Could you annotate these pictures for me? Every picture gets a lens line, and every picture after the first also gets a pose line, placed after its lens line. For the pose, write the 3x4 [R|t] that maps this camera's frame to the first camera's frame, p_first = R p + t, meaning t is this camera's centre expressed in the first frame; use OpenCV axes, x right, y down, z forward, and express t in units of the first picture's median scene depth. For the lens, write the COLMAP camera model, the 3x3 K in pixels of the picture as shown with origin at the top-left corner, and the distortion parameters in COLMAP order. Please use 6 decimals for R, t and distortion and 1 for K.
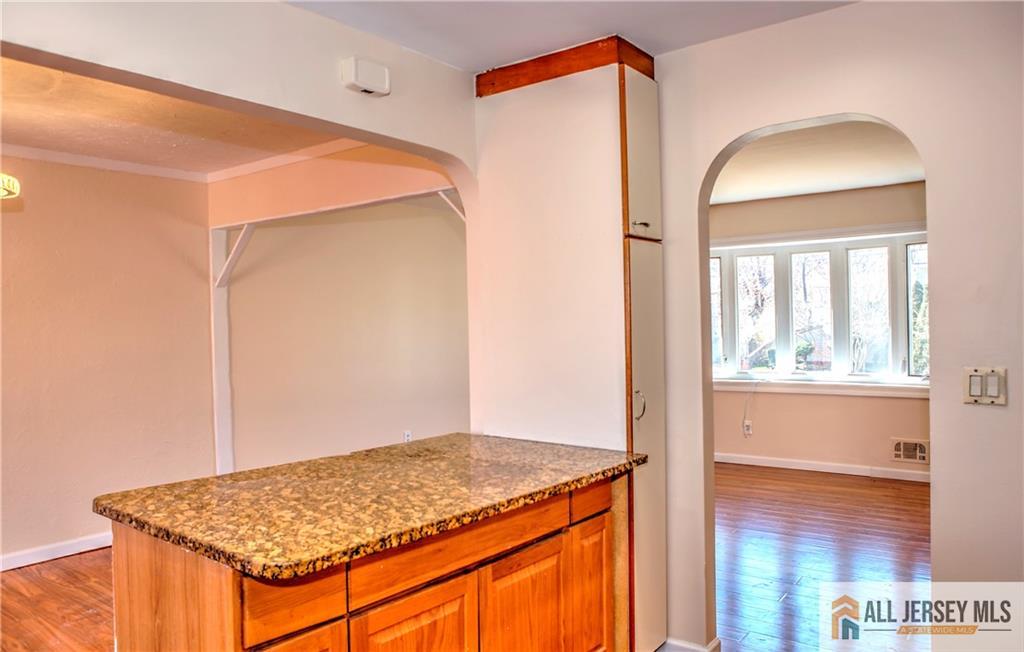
lens RADIAL K [[729.3, 0, 512.4], [0, 729.3, 325.9], [0, 0, 1]] dist [-0.003723, 0.000364]
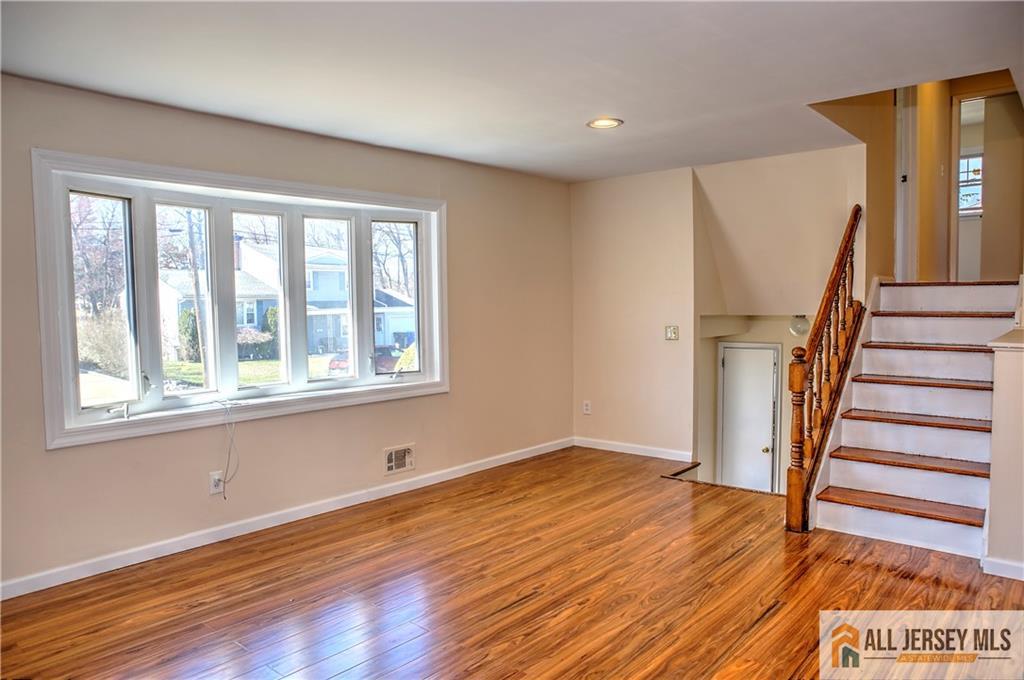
lens RADIAL K [[700.2, 0, 518.2], [0, 700.2, 344.8], [0, 0, 1]] dist [-0.084551, 0.013330]
pose [[0.038071, -0.041620, 0.998408, -0.276513], [0.016559, 0.999021, 0.041014, 0.002381], [-0.999138, 0.014971, 0.038723, 0.816226]]
